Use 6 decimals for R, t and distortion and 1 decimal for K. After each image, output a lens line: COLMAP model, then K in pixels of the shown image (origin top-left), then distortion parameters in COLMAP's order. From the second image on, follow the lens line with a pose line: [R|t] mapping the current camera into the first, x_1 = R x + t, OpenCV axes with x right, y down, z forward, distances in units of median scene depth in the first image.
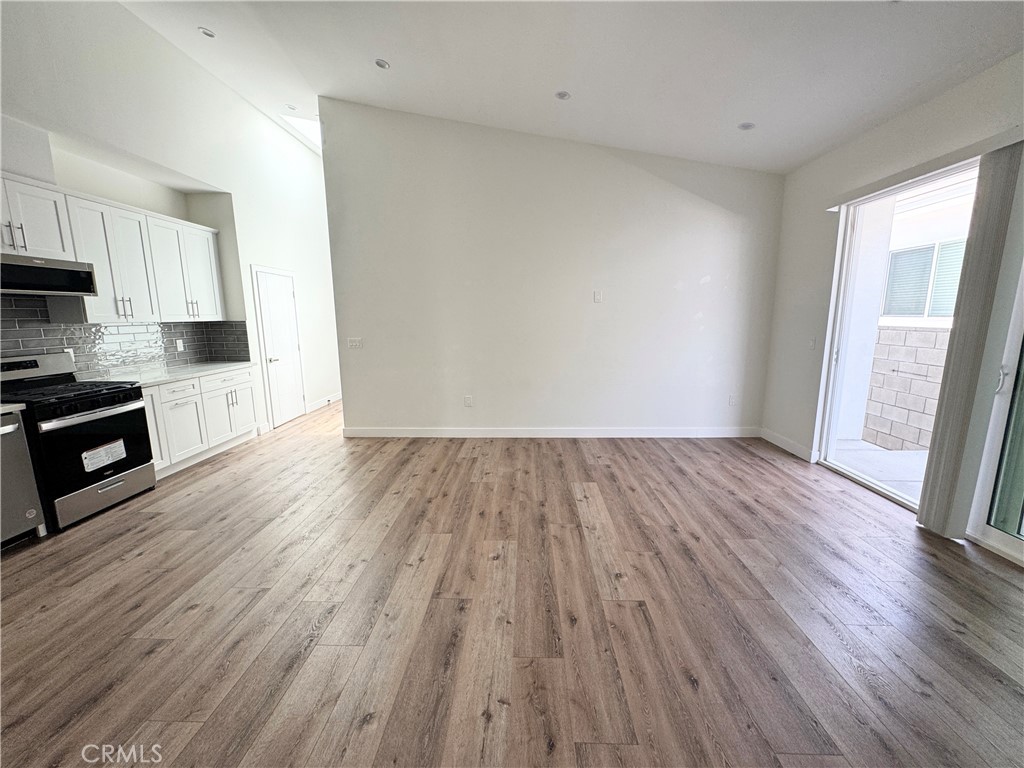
lens RADIAL K [[408.8, 0, 512.0], [0, 408.8, 384.0], [0, 0, 1]] dist [0.000193, -0.000132]
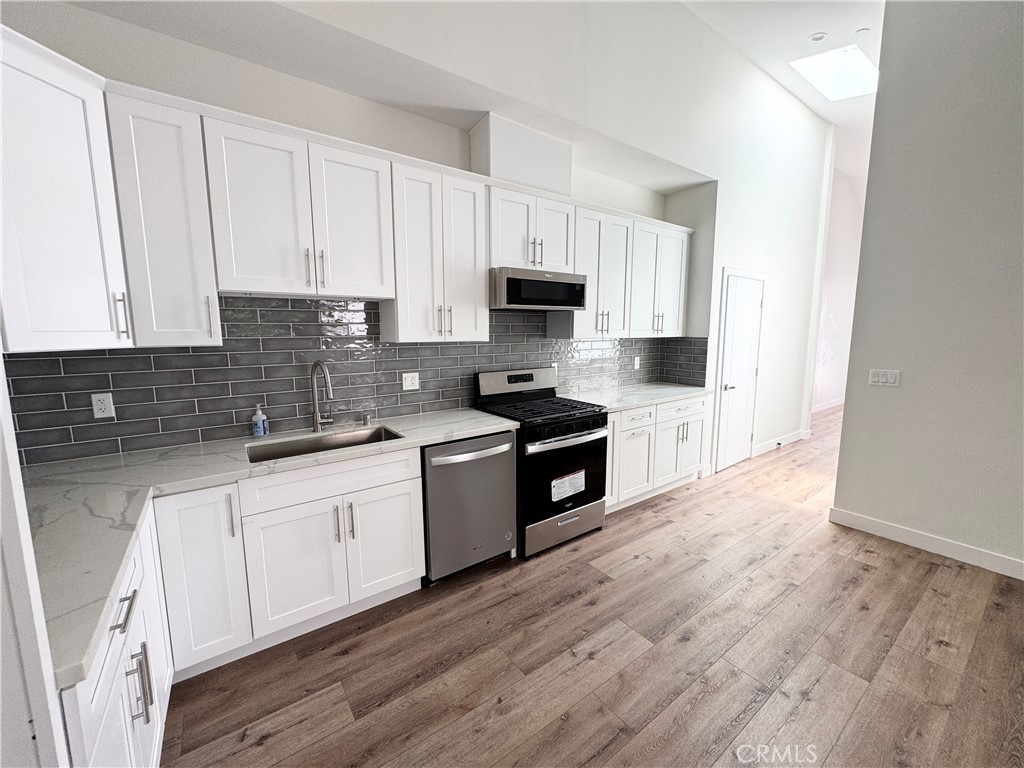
lens RADIAL K [[408.8, 0, 512.0], [0, 408.8, 384.0], [0, 0, 1]] dist [0.000193, -0.000132]
pose [[0.616489, 0.109385, -0.779729, -0.351786], [-0.133410, 0.990495, 0.033473, -0.054158], [0.775979, 0.083388, 0.625222, 0.286347]]
